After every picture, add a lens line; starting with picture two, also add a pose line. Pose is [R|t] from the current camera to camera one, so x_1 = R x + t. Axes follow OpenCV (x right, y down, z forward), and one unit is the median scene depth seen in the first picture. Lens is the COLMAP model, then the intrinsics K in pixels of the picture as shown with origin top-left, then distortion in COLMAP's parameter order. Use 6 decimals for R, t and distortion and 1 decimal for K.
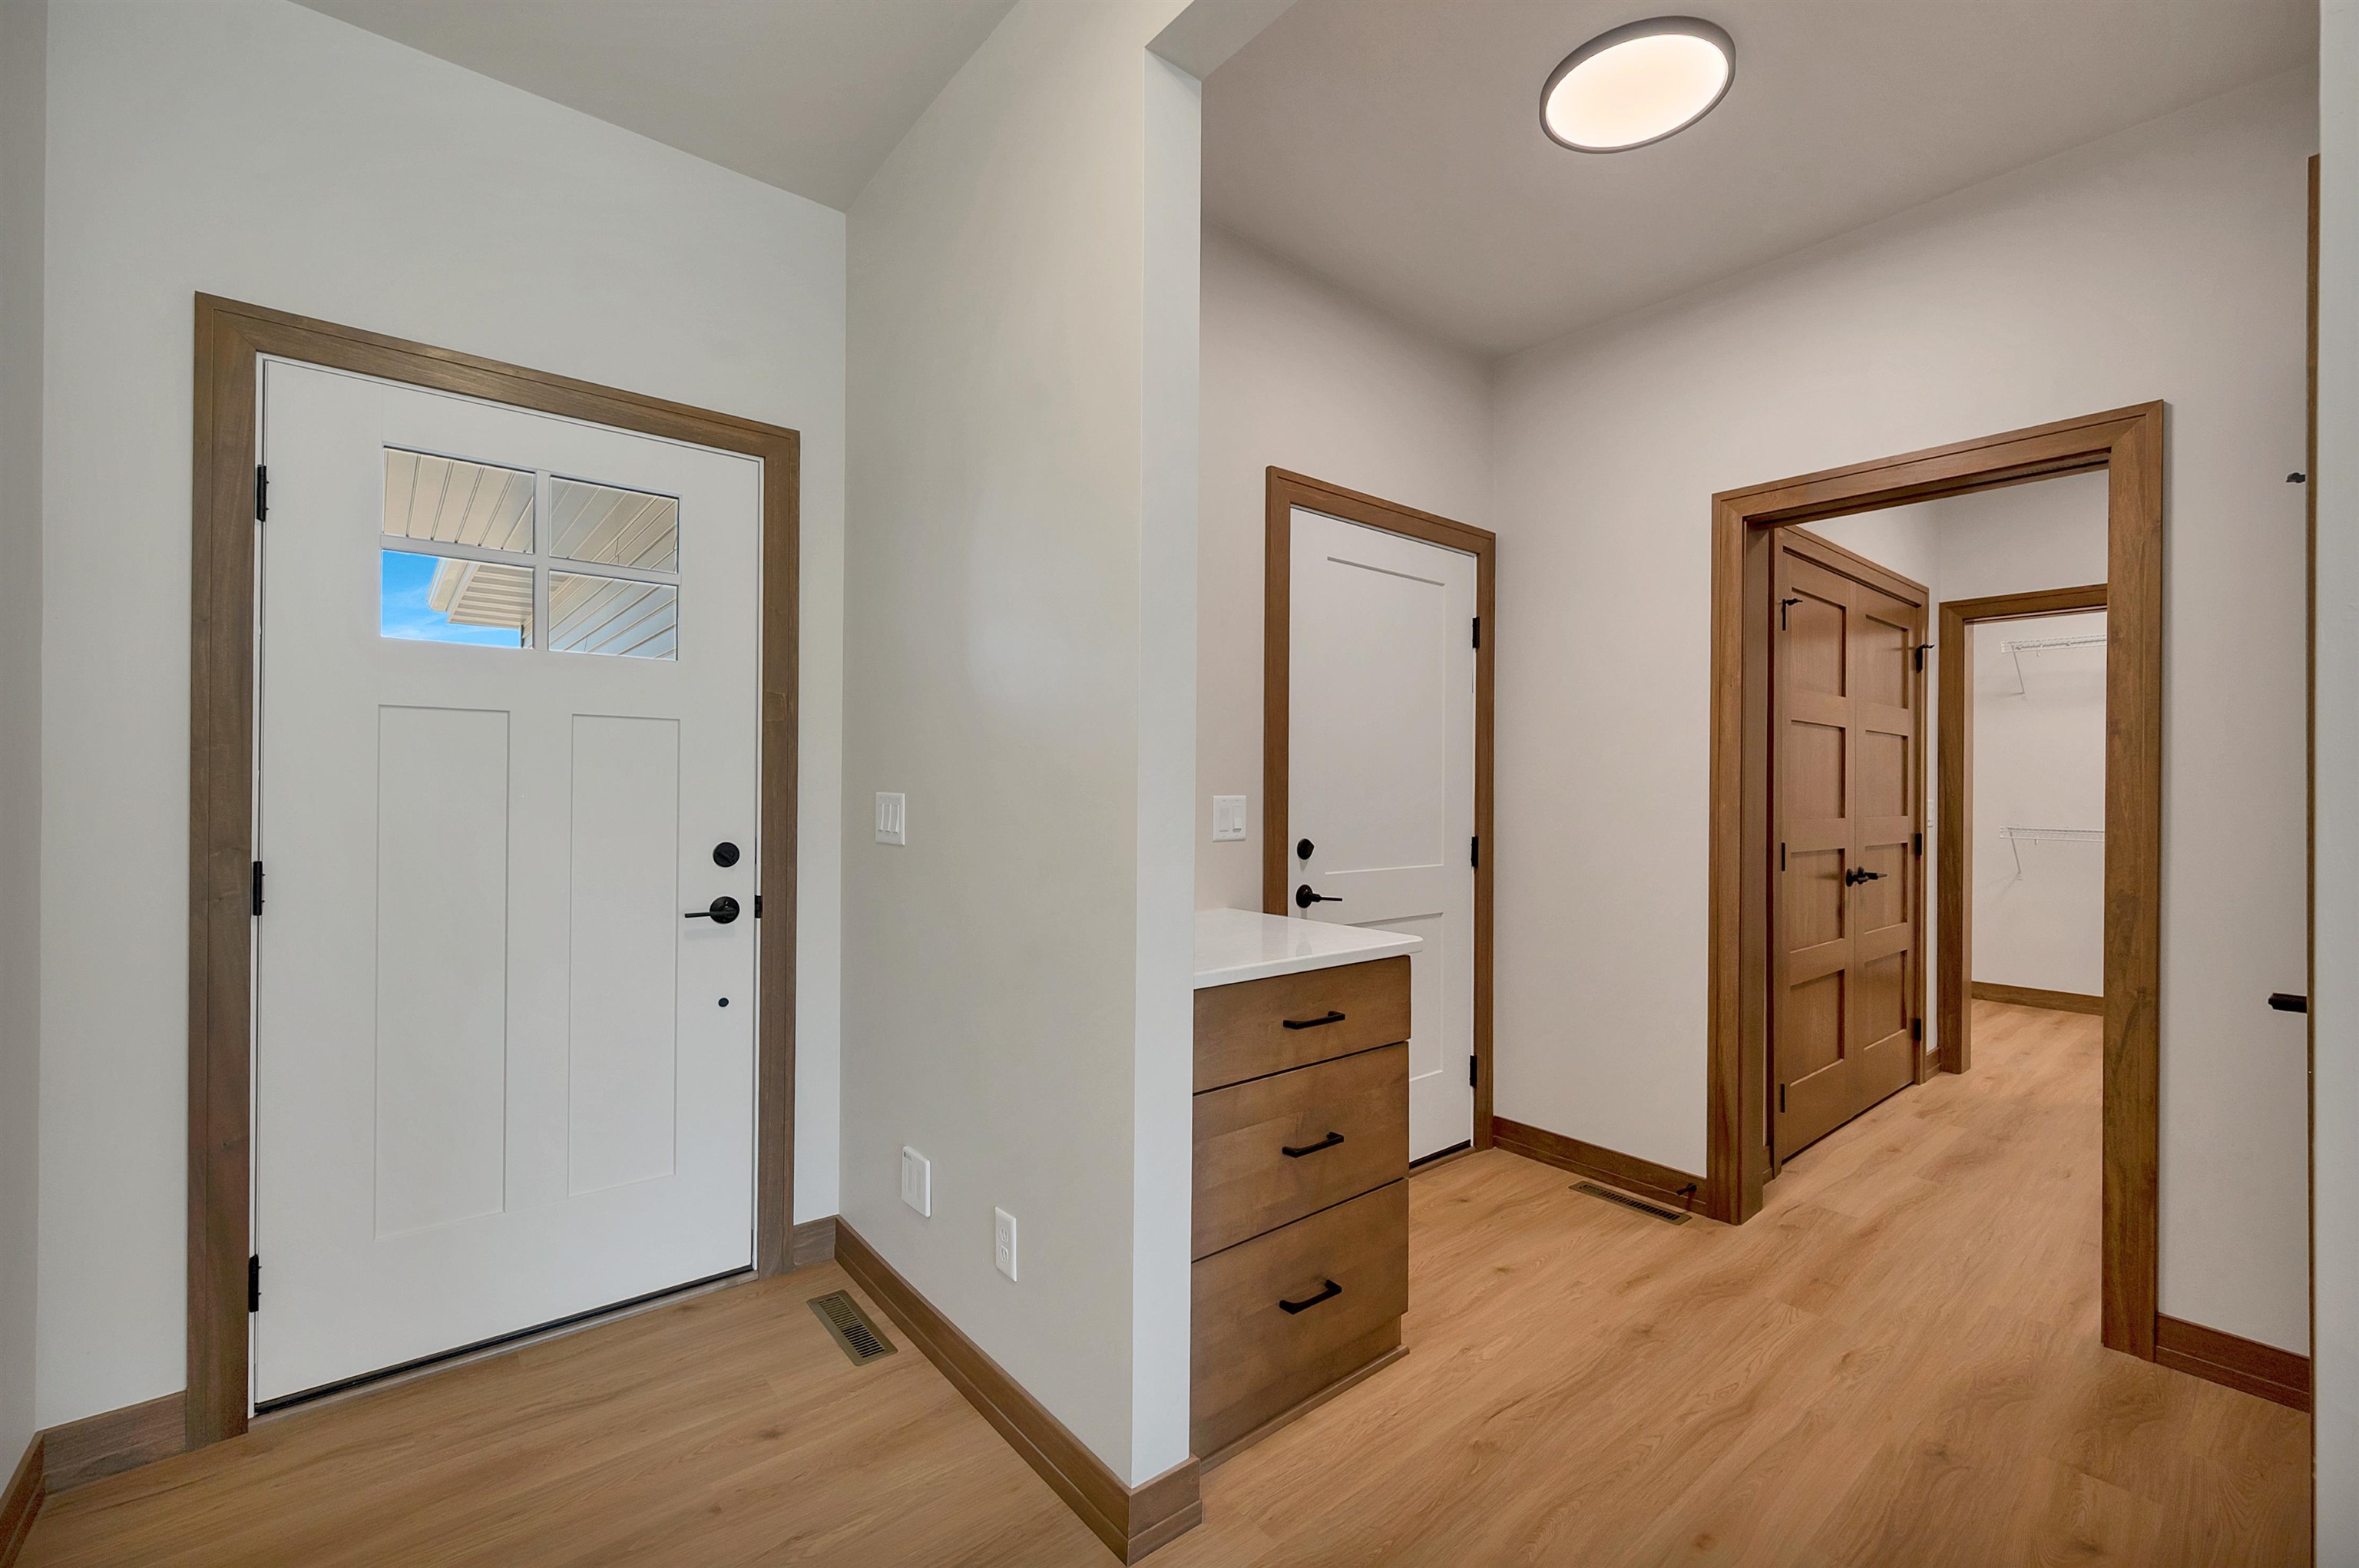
lens RADIAL K [[973.2, 0, 1179.5], [0, 973.2, 784.0], [0, 0, 1]] dist [-0.002712, -0.000579]
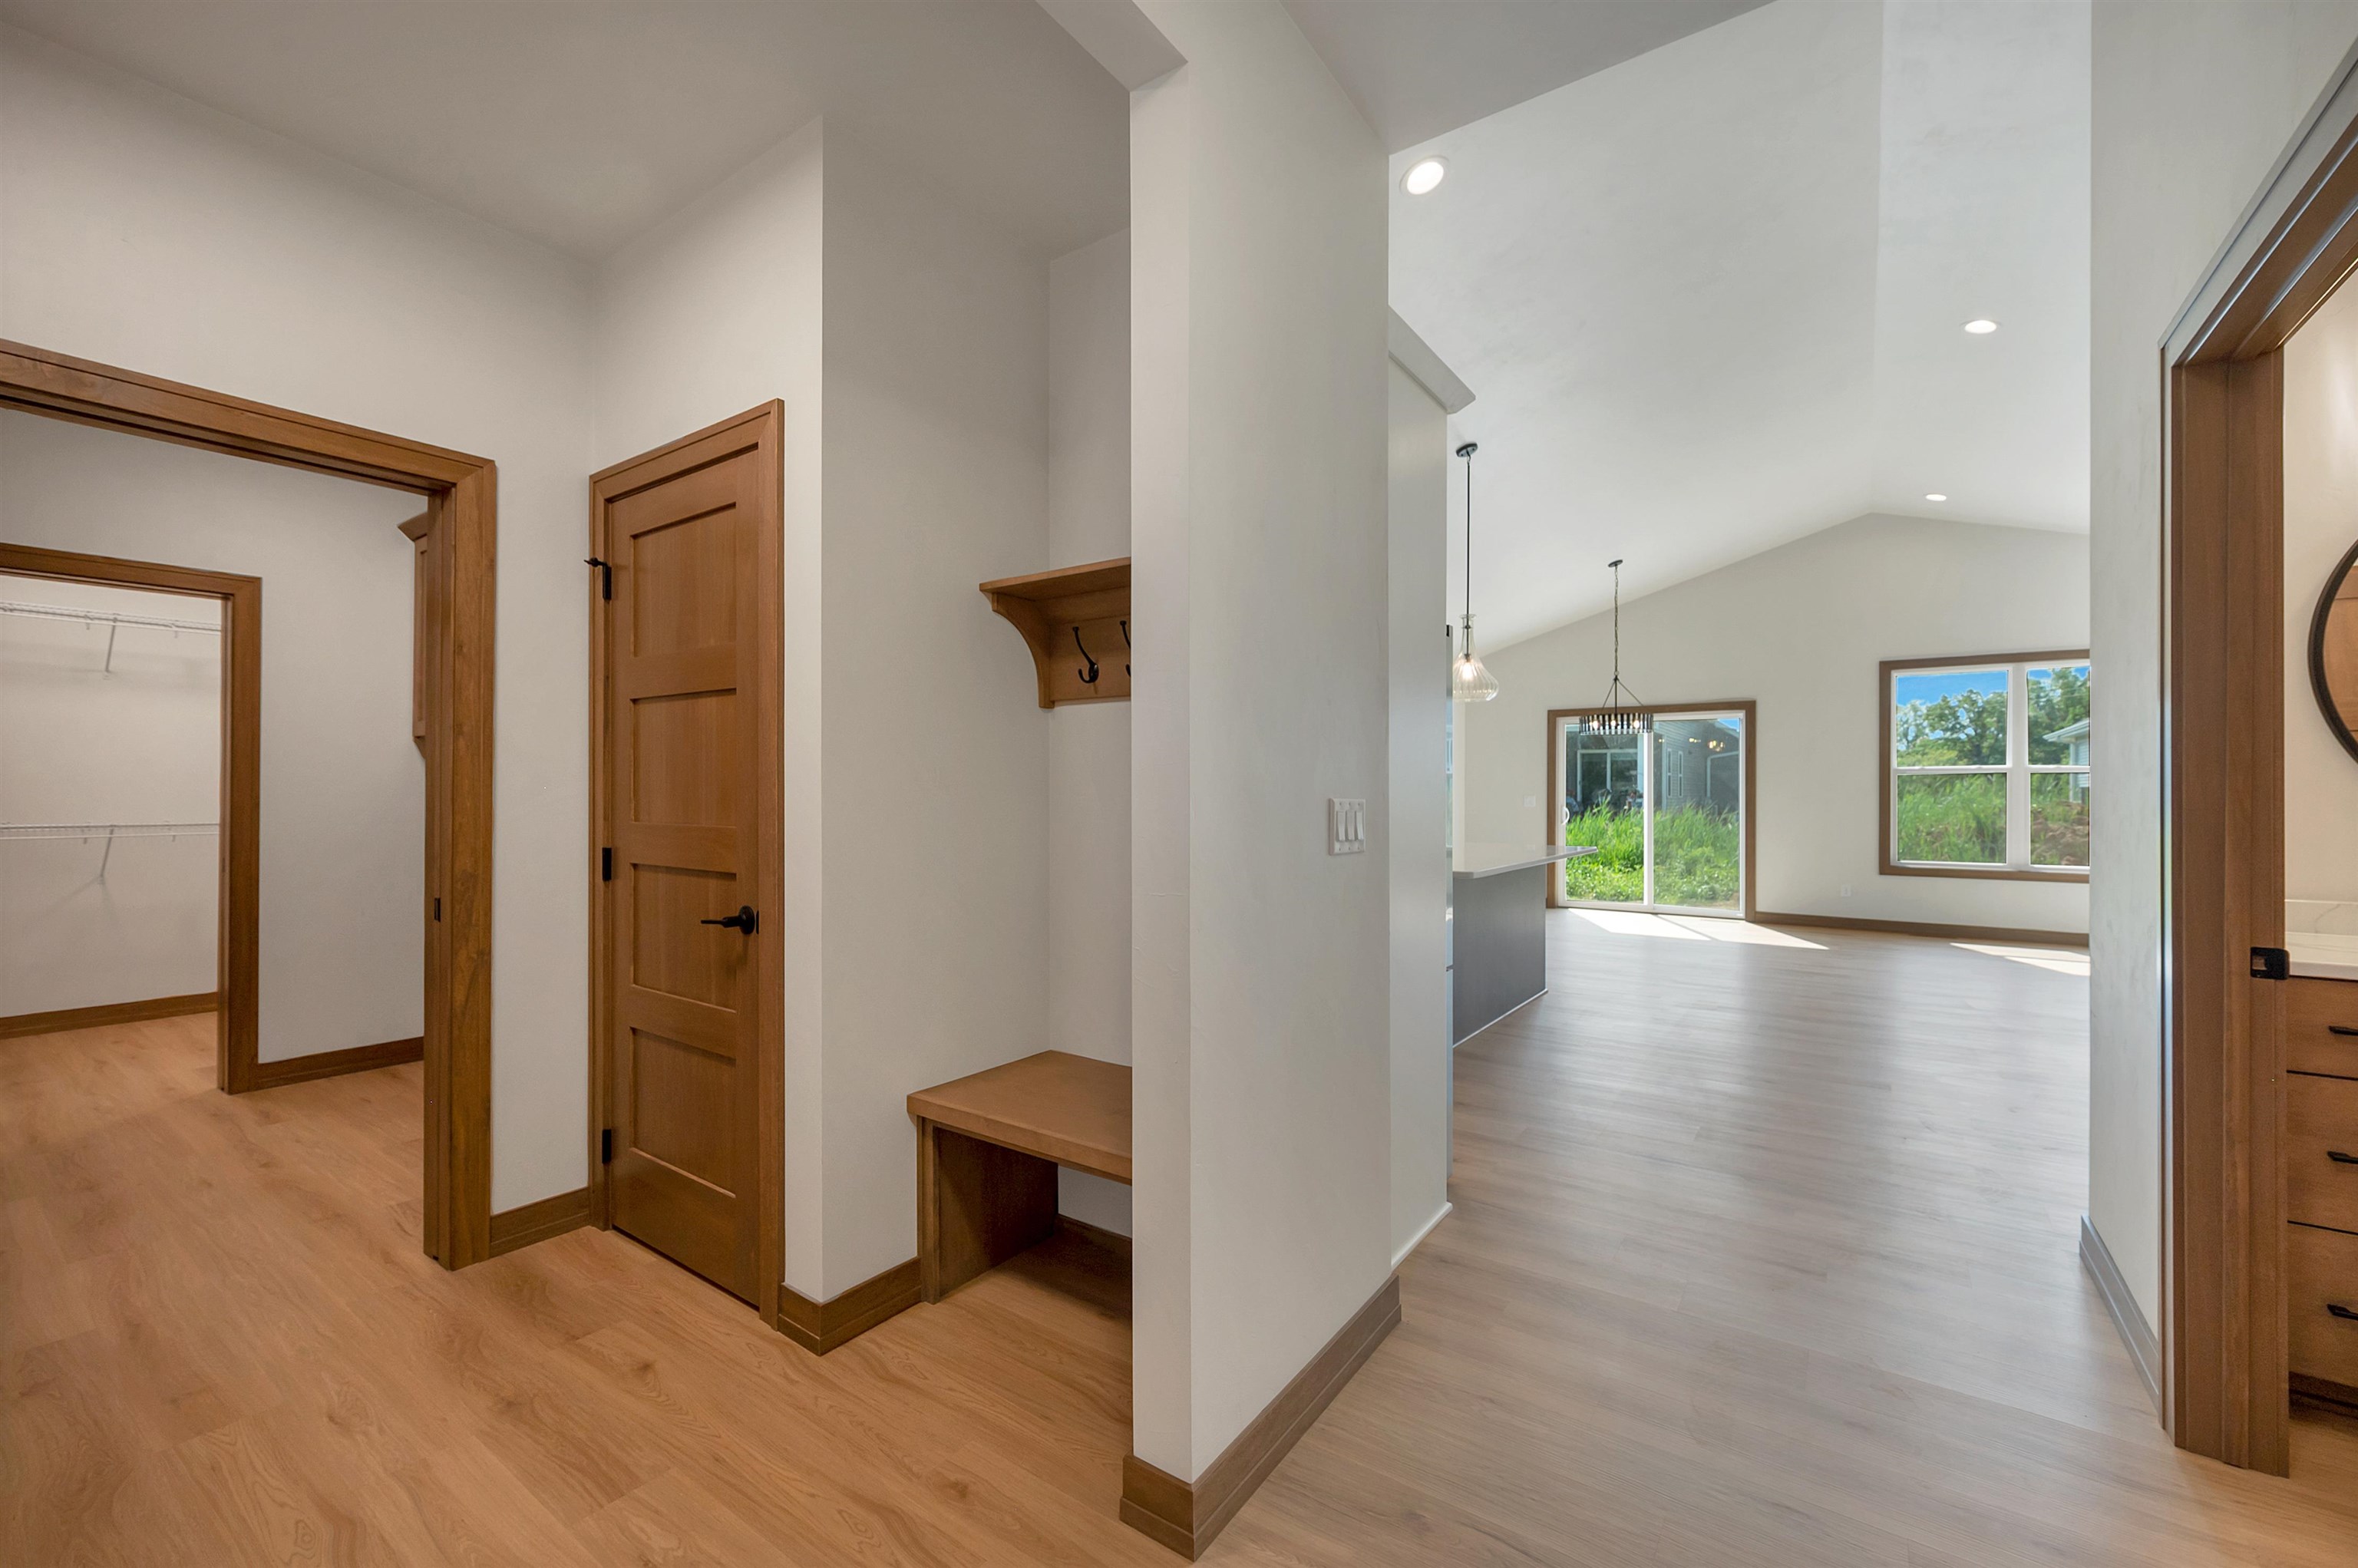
lens RADIAL K [[949.3, 0, 1185.8], [0, 949.3, 786.7], [0, 0, 1]] dist [0.000258, -0.000103]
pose [[-0.259795, -0.002511, 0.965661, -0.365192], [-0.010831, 0.999941, -0.000313, 0.000749], [-0.965603, -0.010540, -0.259807, 0.486224]]
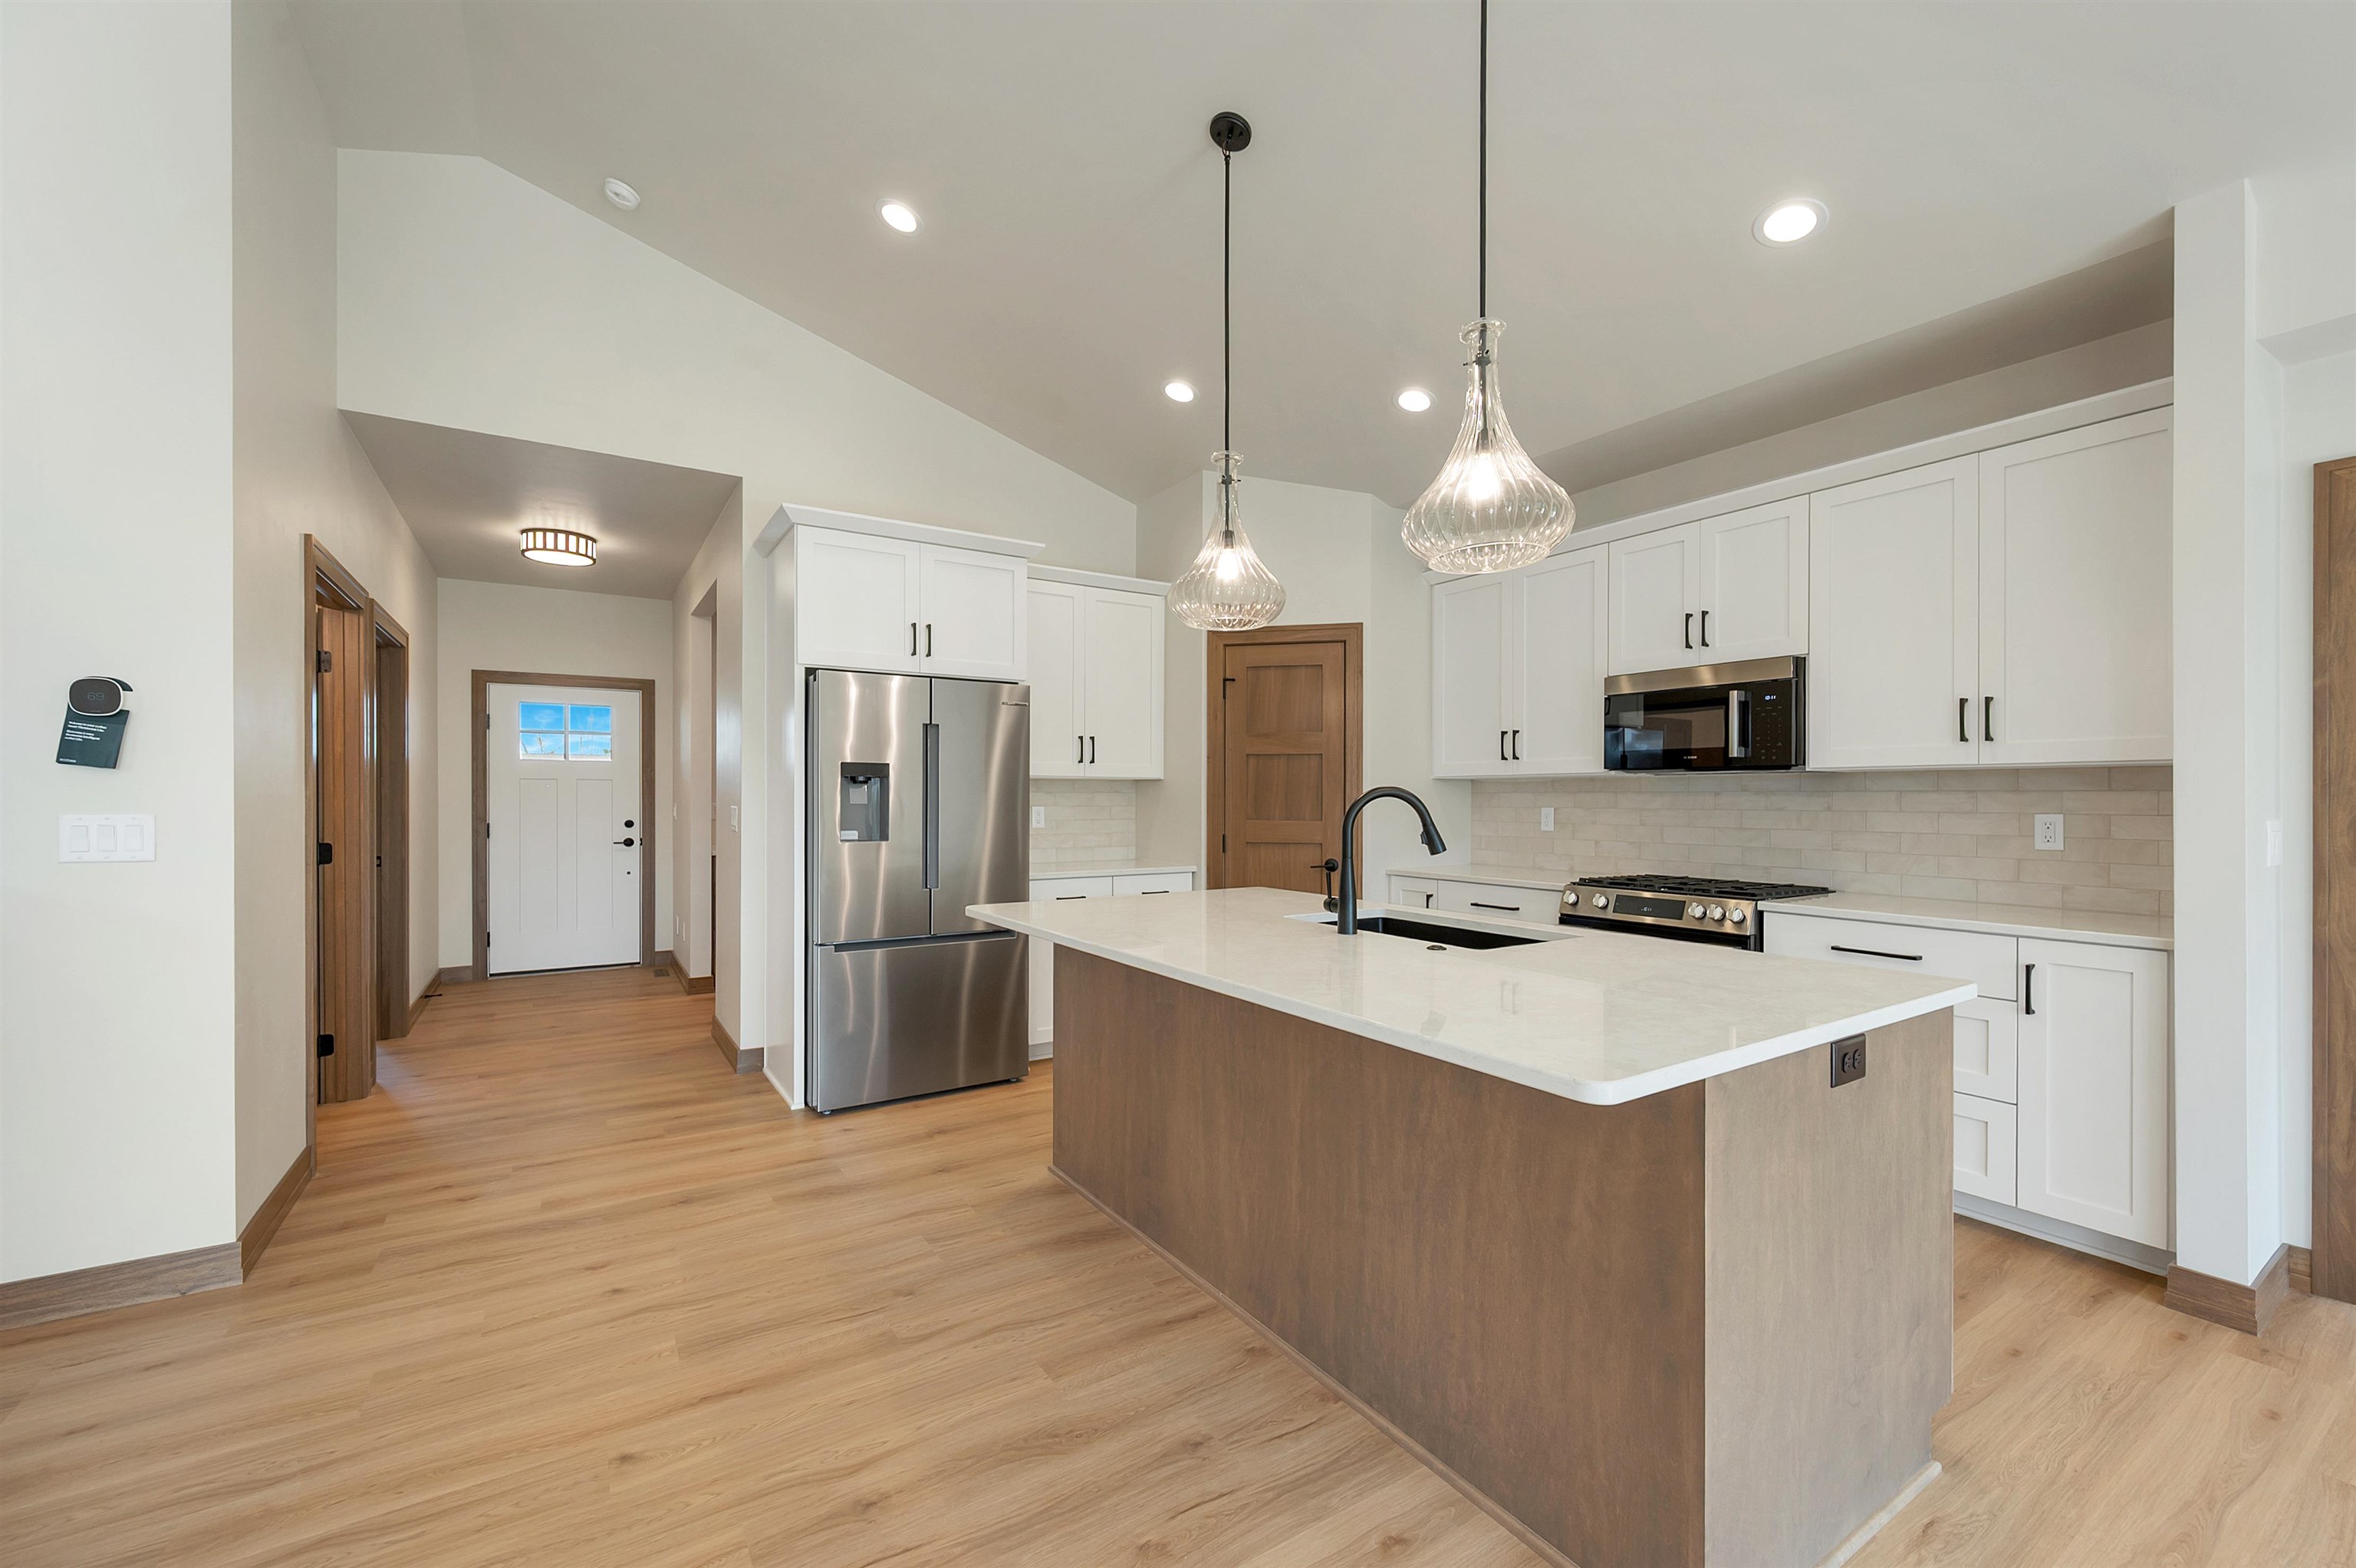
lens RADIAL K [[956.1, 0, 1187.0], [0, 956.1, 801.3], [0, 0, 1]] dist [-0.000769, -0.000112]
pose [[0.993153, -0.004700, -0.116725, 1.757935], [0.005599, 0.999957, 0.007379, -0.010499], [0.116685, -0.007982, 0.993137, -1.914664]]
